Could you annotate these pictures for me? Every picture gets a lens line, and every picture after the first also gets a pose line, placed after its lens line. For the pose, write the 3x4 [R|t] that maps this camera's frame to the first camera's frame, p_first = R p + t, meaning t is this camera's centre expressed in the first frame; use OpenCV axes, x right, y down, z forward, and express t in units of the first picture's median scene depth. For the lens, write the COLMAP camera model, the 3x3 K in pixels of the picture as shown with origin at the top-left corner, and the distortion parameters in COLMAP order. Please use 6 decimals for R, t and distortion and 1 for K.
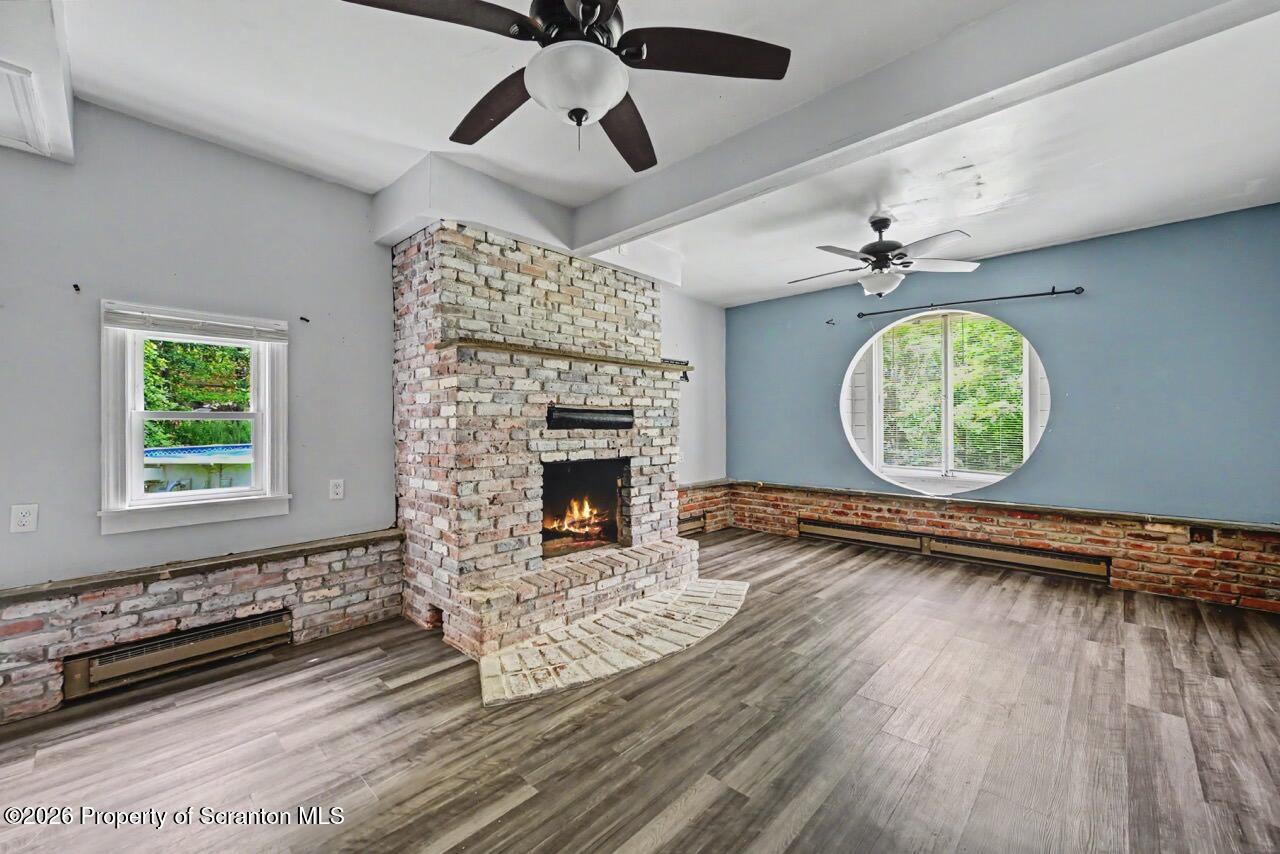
lens RADIAL K [[499.2, 0, 642.6], [0, 499.2, 424.5], [0, 0, 1]] dist [-0.000132, 0.000583]
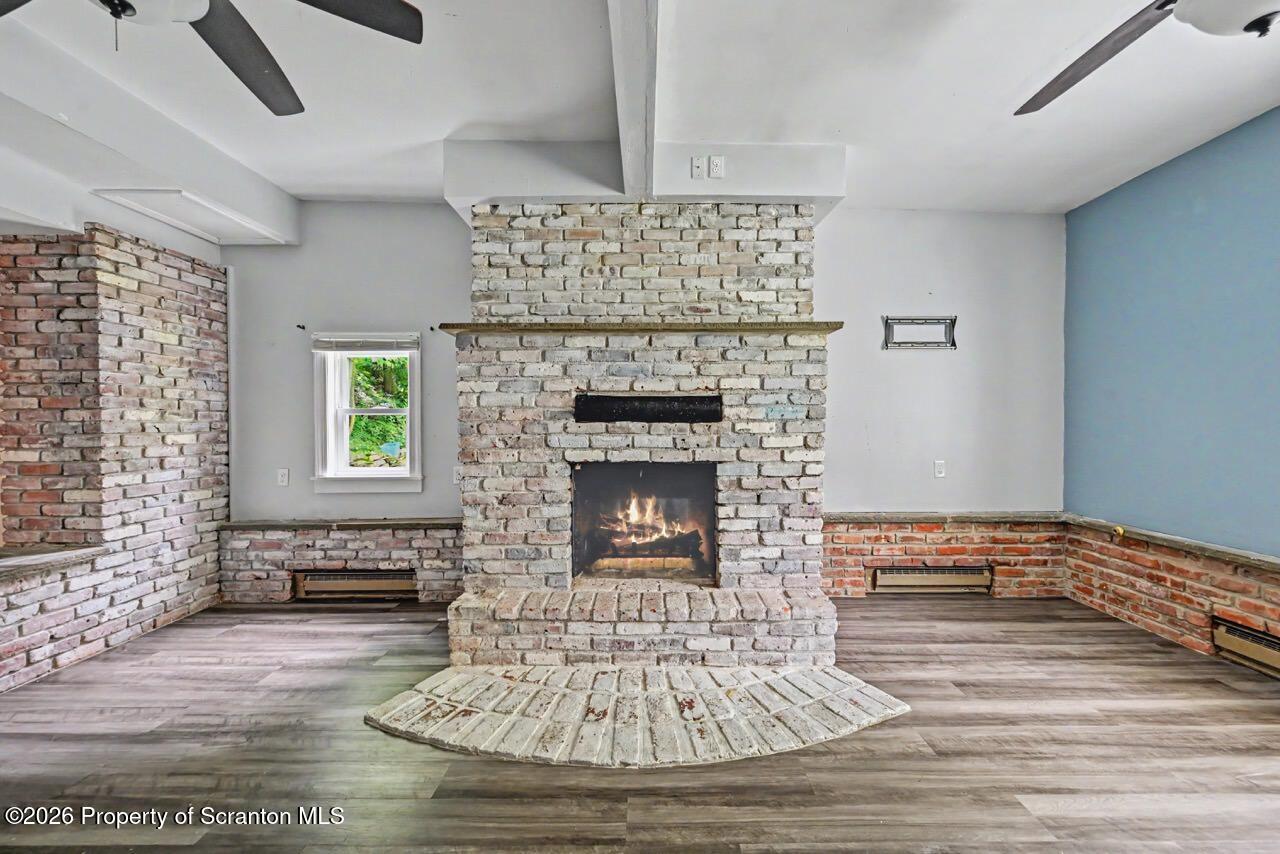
lens RADIAL K [[499.2, 0, 642.0], [0, 499.2, 430.5], [0, 0, 1]] dist [-0.000132, 0.000583]
pose [[0.692501, 0.011494, -0.721325, 0.484348], [0.000908, 0.999858, 0.016804, 0.010023], [0.721416, -0.012292, 0.692393, 0.509692]]
